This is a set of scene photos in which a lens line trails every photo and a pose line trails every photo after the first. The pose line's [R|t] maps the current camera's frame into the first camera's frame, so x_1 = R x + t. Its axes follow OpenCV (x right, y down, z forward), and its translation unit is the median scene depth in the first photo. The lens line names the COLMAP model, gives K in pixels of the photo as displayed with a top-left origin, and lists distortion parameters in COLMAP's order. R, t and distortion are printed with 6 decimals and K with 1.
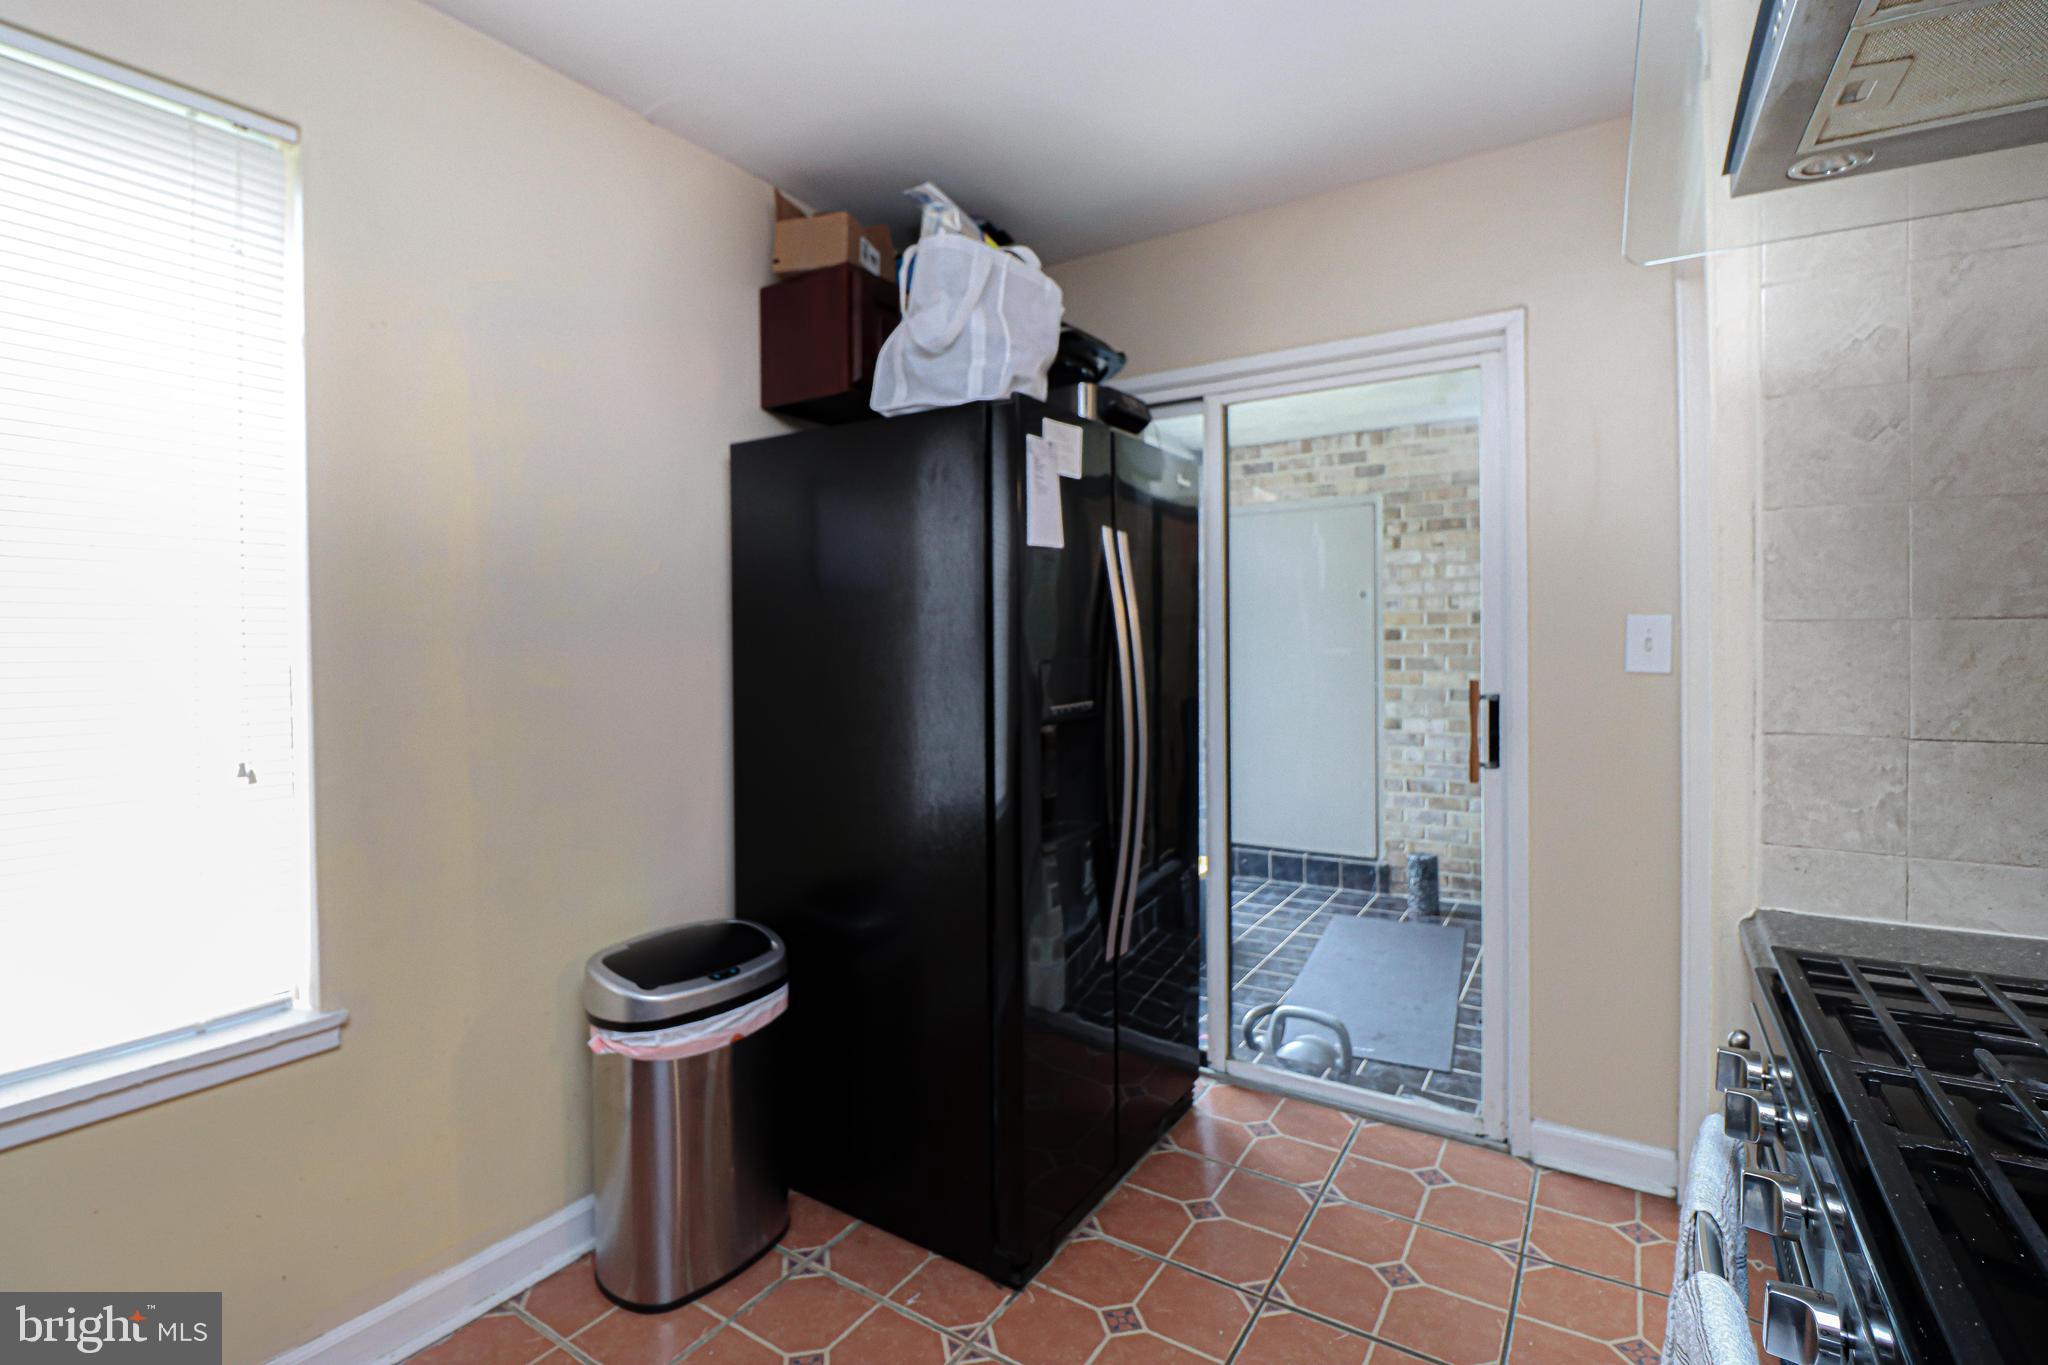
lens RADIAL K [[959.0, 0, 1011.8], [0, 959.0, 665.8], [0, 0, 1]] dist [-0.020075, -0.000982]
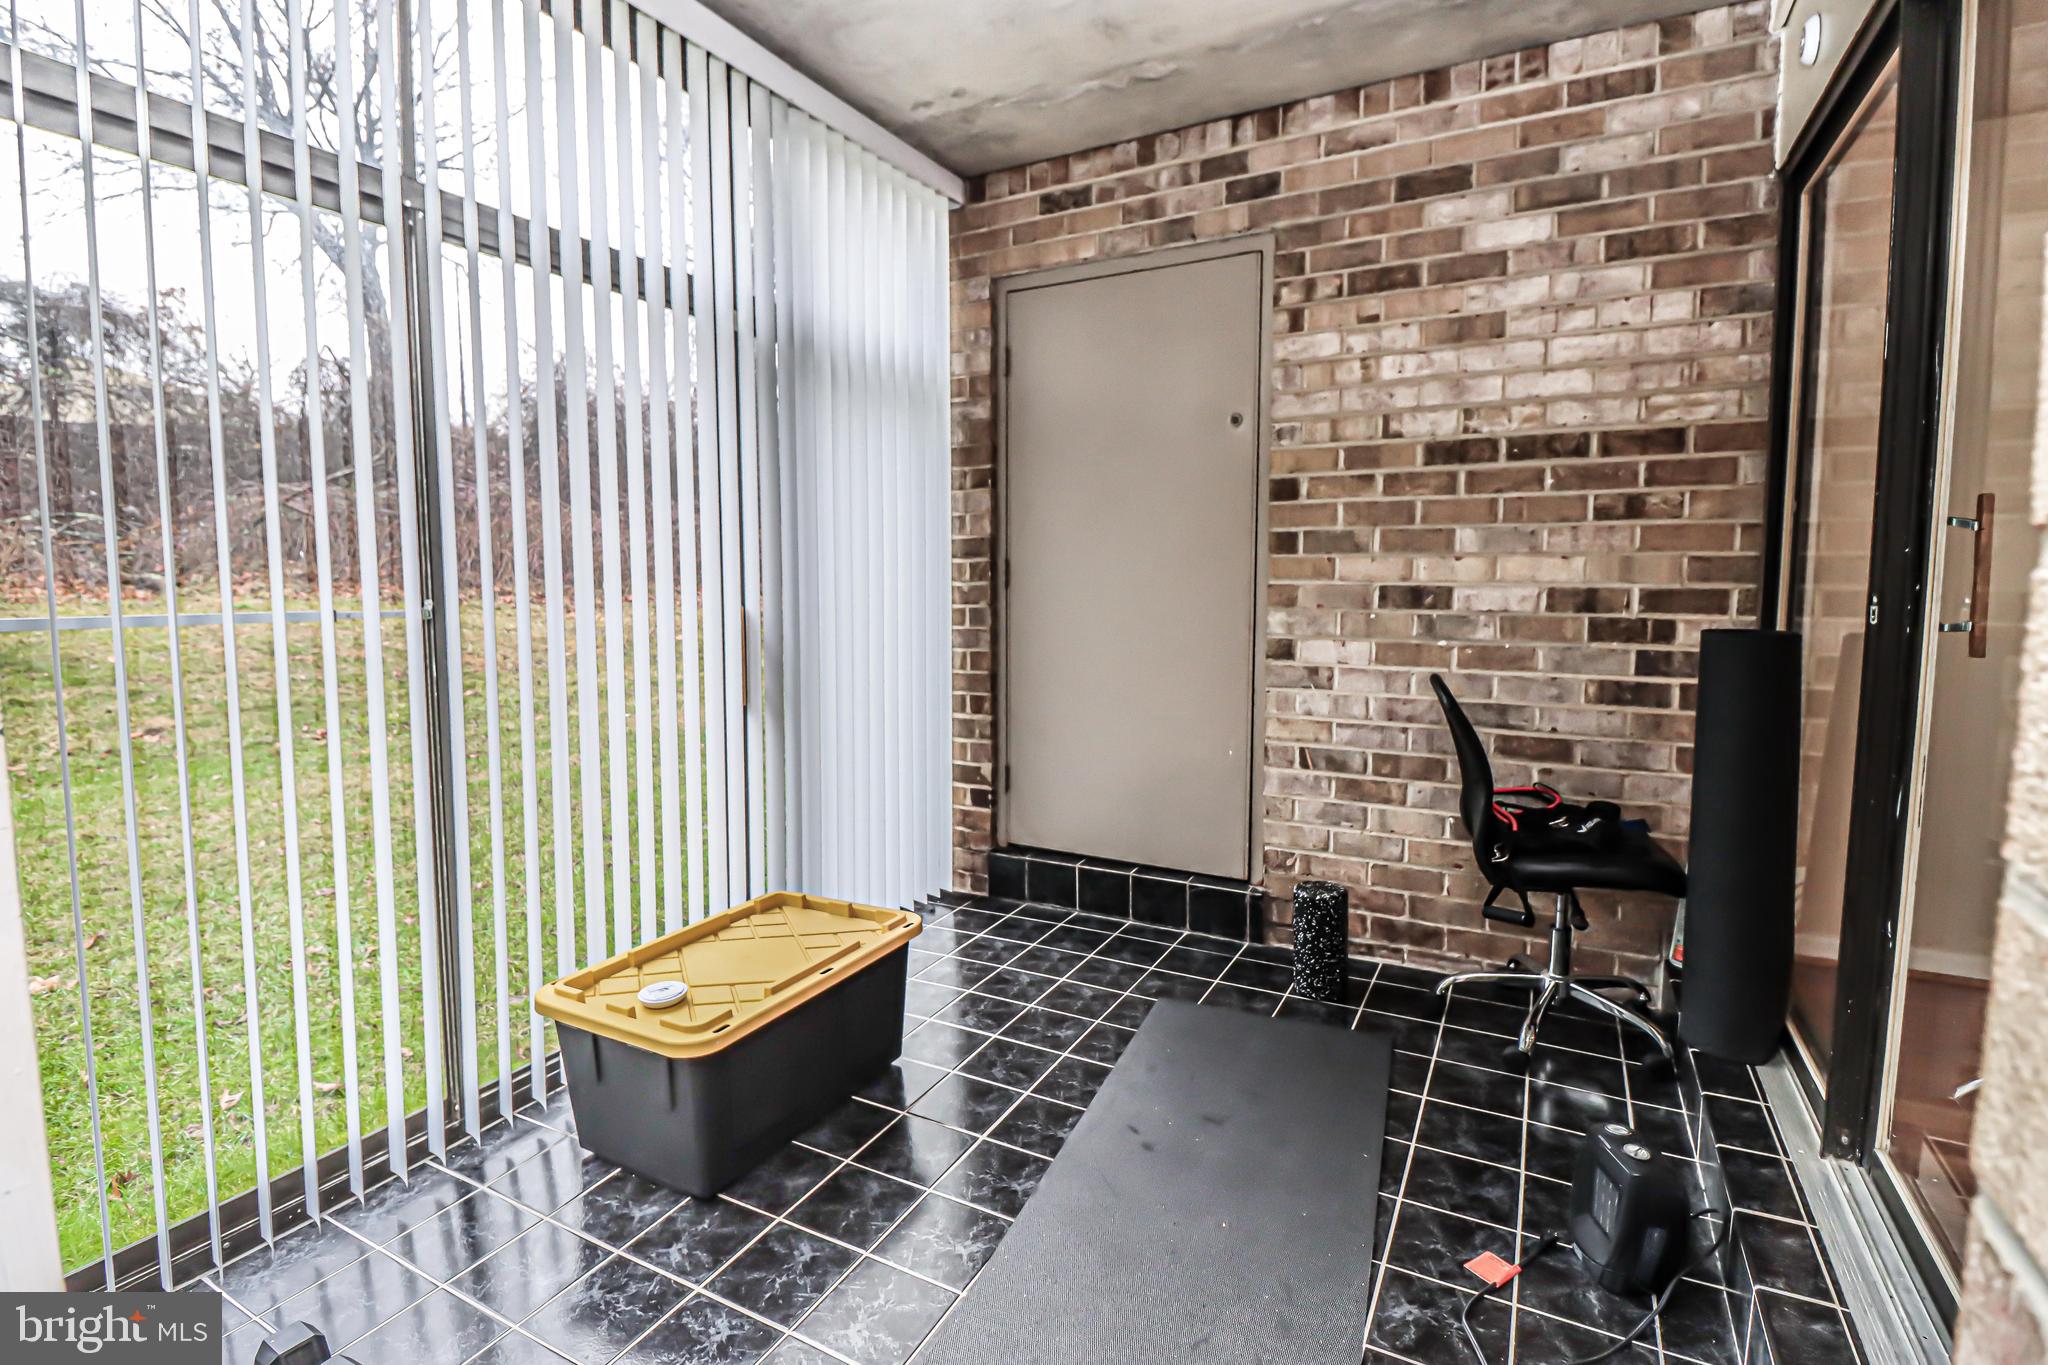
lens RADIAL K [[959.0, 0, 1029.1], [0, 959.0, 680.4], [0, 0, 1]] dist [-0.020075, -0.000982]
pose [[0.996381, 0.011479, 0.084224, 0.206725], [-0.016515, 0.998101, 0.059348, 0.048749], [-0.083383, -0.060524, 0.994678, 0.455815]]
